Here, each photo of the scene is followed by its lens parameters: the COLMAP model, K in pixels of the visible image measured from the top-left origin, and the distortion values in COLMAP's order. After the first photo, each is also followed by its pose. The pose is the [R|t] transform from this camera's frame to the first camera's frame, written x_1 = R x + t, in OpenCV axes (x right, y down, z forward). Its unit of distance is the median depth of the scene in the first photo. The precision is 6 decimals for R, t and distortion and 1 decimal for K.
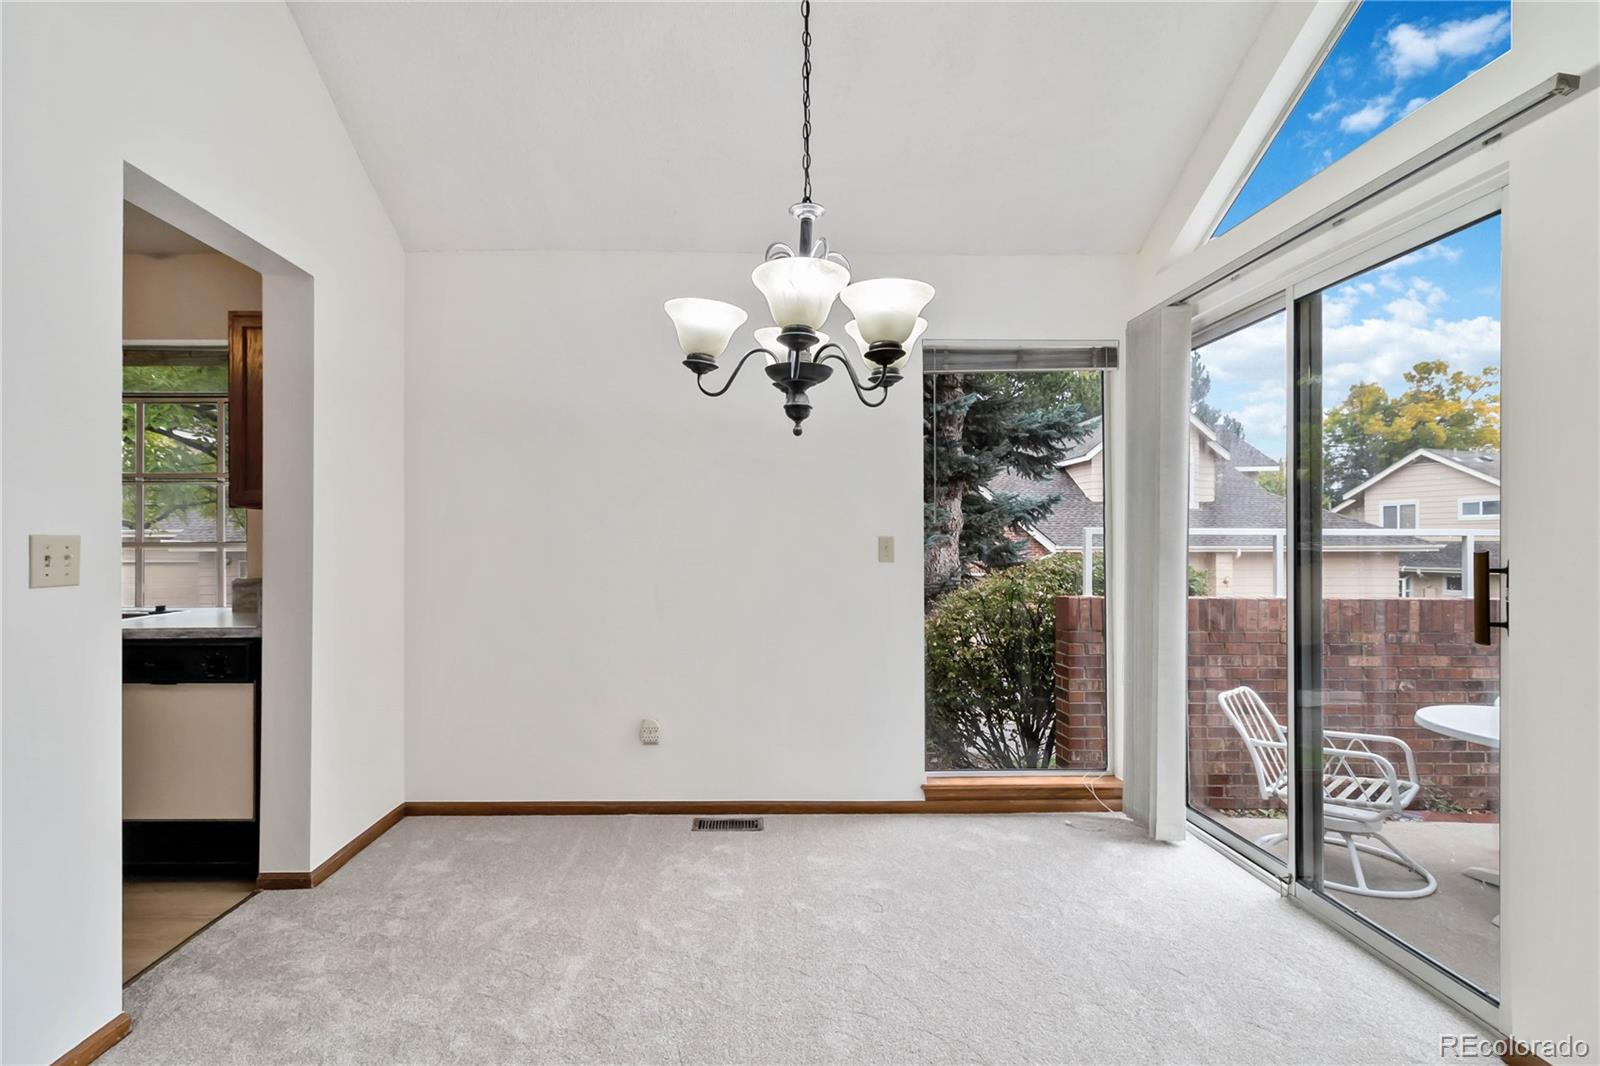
lens RADIAL K [[779.9, 0, 794.8], [0, 779.9, 552.7], [0, 0, 1]] dist [-0.001269, -0.000179]
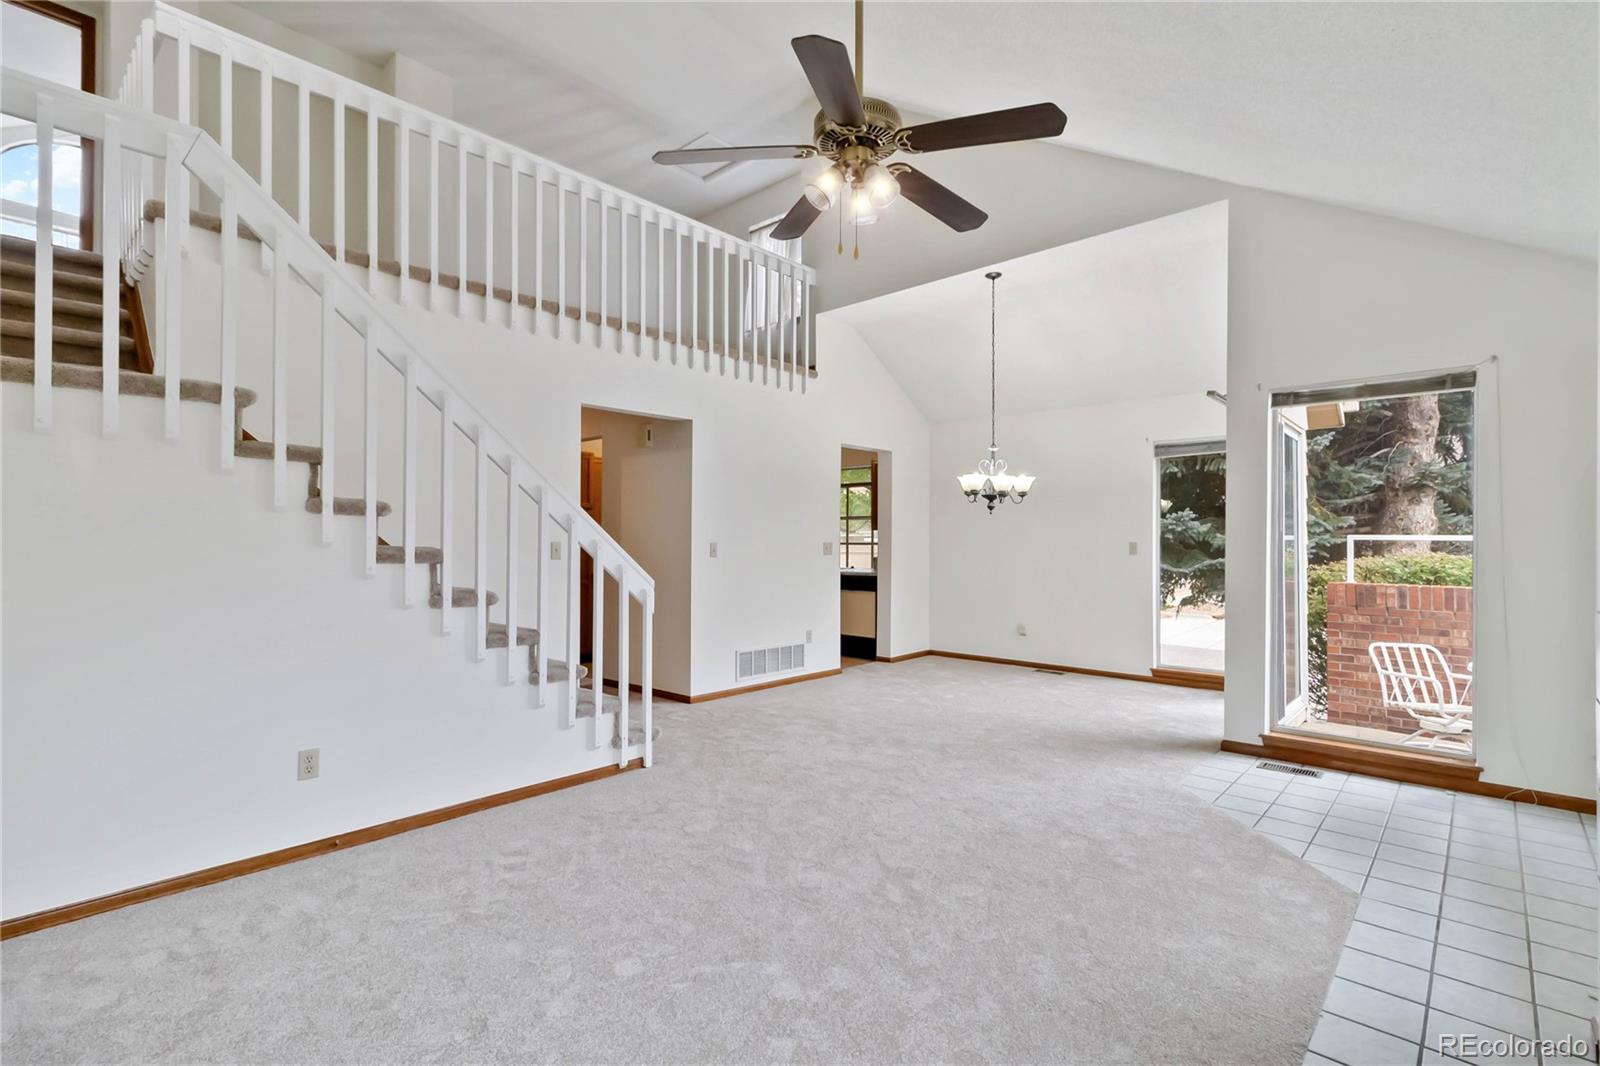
lens RADIAL K [[753.6, 0, 800.0], [0, 753.6, 533.0], [0, 0, 1]] dist [0.001596, 0.000292]
pose [[0.721720, -0.003261, -0.692178, 1.048057], [-0.012426, 0.999767, -0.017667, 0.002017], [0.692074, 0.021352, 0.721511, -1.227604]]
